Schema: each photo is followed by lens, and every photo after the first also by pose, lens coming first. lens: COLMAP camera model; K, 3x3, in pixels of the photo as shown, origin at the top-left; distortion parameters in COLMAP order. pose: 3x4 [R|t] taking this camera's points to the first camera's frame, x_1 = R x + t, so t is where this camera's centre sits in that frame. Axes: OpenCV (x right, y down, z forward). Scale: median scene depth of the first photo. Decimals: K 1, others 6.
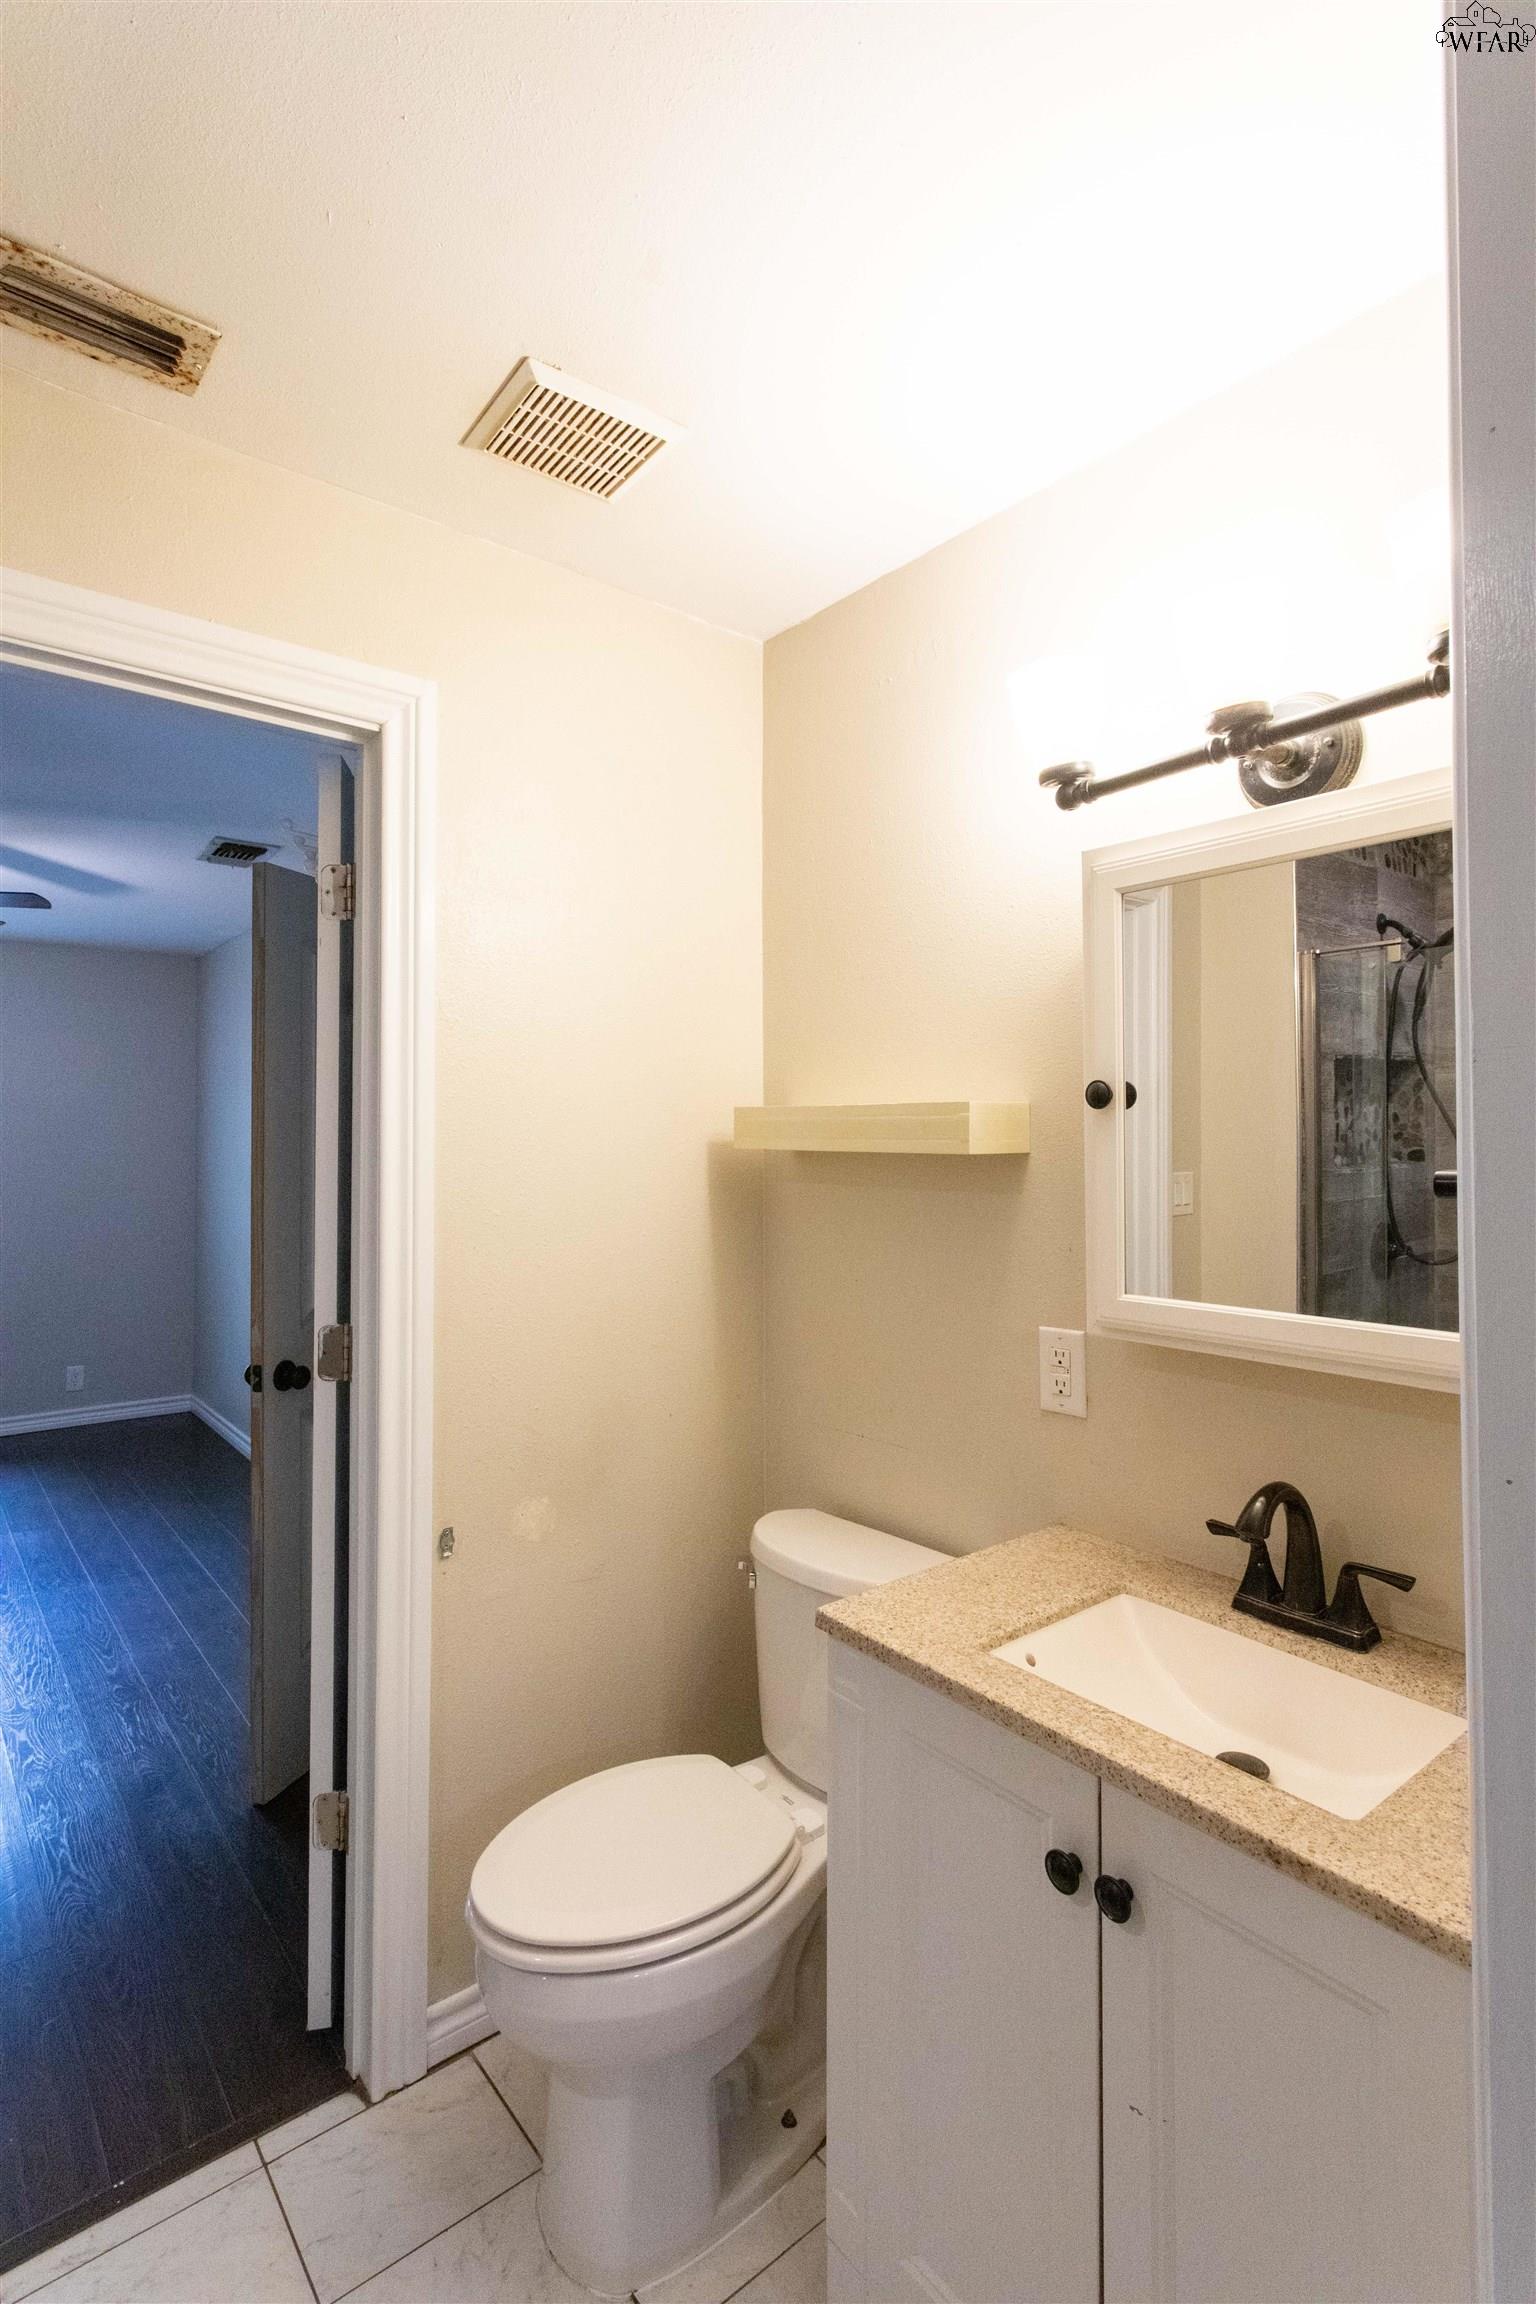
lens RADIAL K [[1096.0, 0, 757.6], [0, 1096.0, 1118.4], [0, 0, 1]] dist [0.000939, 0.000393]
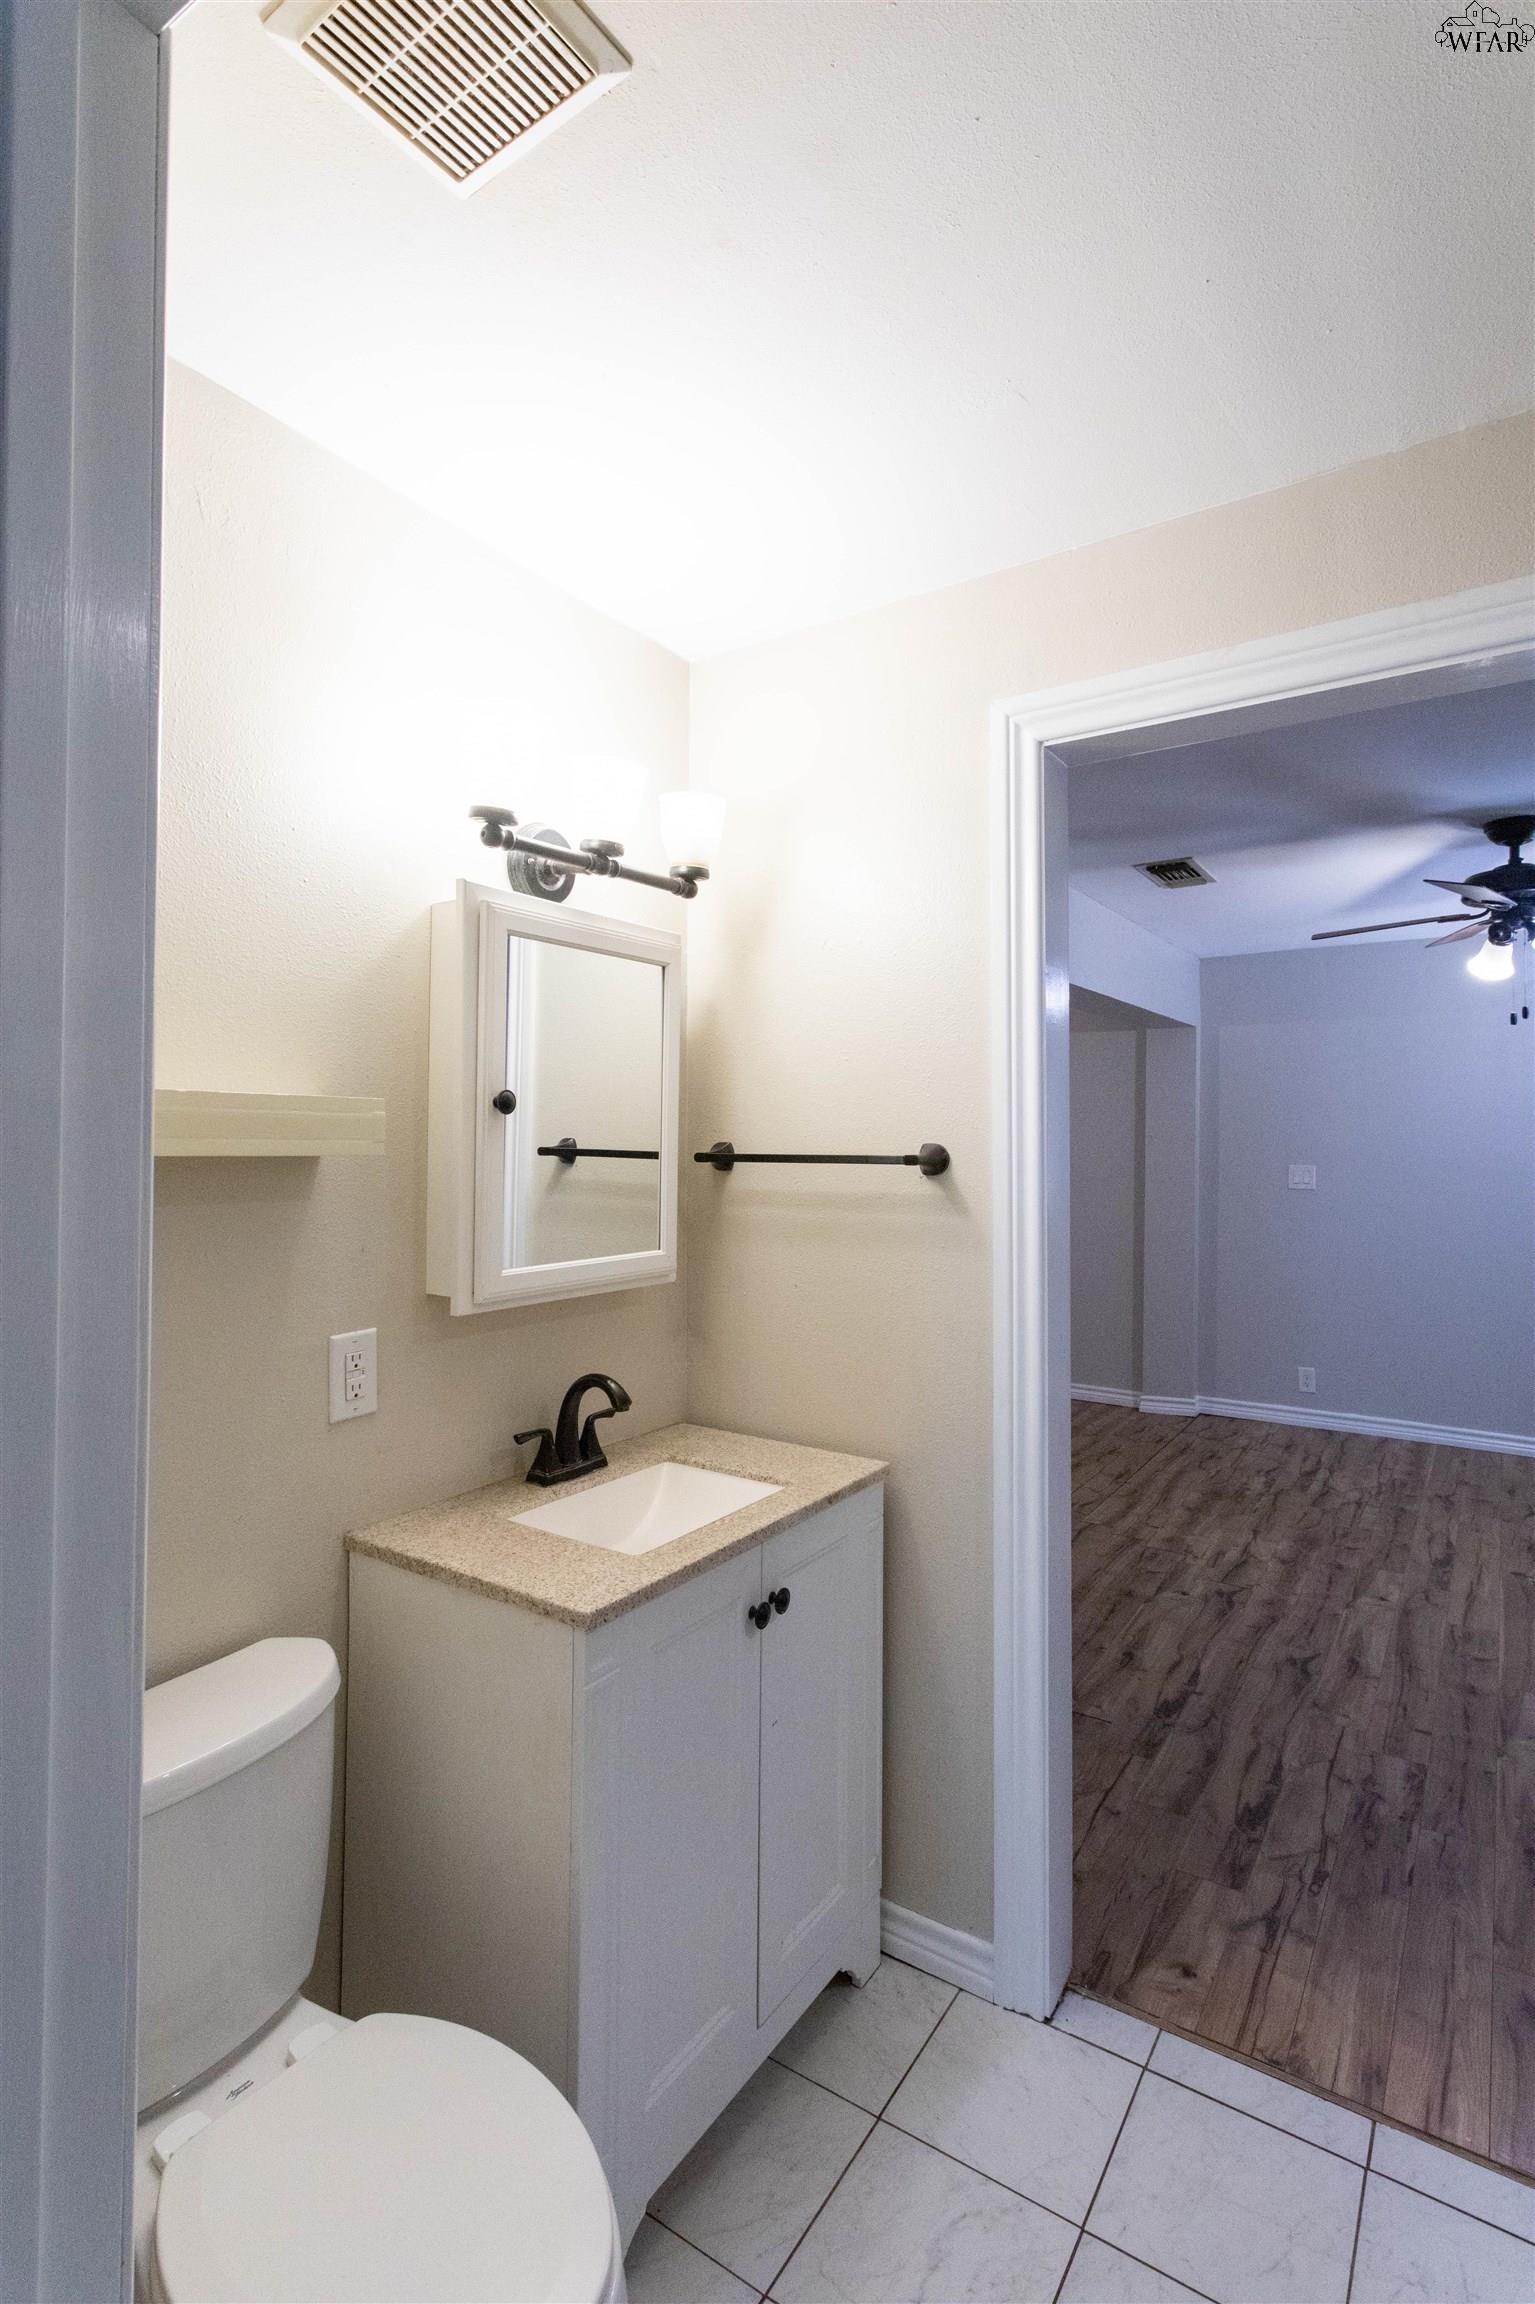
lens RADIAL K [[1096.0, 0, 757.1], [0, 1096.0, 1118.4], [0, 0, 1]] dist [0.000939, 0.000393]
pose [[-0.286541, 0.022848, 0.957796, -0.840679], [-0.021434, 0.999313, -0.030251, 0.023256], [-0.957828, -0.029197, -0.285854, 1.016589]]
